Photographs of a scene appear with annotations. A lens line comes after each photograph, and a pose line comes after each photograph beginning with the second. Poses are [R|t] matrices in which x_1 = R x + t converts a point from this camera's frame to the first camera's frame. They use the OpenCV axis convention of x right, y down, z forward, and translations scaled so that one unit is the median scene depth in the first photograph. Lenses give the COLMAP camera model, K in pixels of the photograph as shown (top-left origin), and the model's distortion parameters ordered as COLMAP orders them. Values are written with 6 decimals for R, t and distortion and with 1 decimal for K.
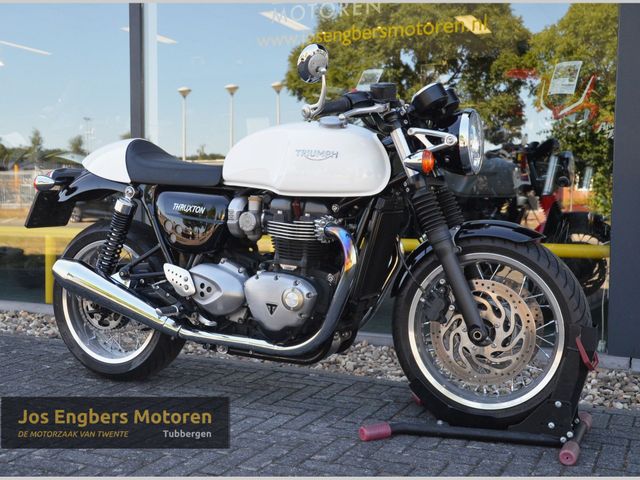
lens RADIAL K [[717.1, 0, 320.0], [0, 717.1, 240.0], [0, 0, 1]] dist [0.017571, 0.027411]
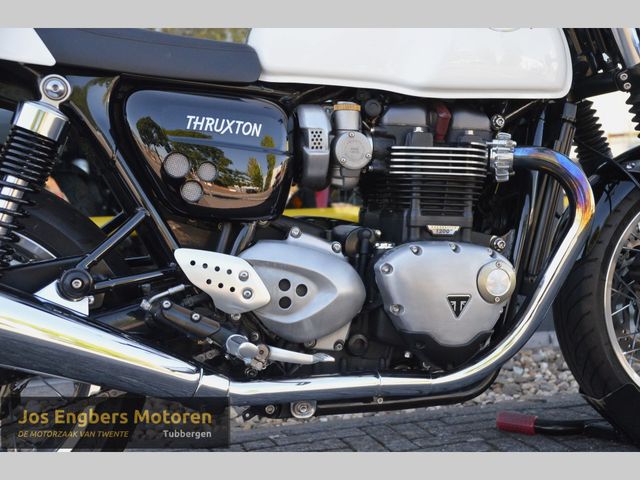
lens RADIAL K [[912.2, 0, 320.0], [0, 912.2, 240.0], [0, 0, 1]] dist [0.137370, 0.035515]
pose [[0.716301, -0.070463, 0.694224, -0.580865], [0.078675, 0.996700, 0.019987, 0.023872], [-0.693342, 0.040301, 0.719481, 0.550586]]
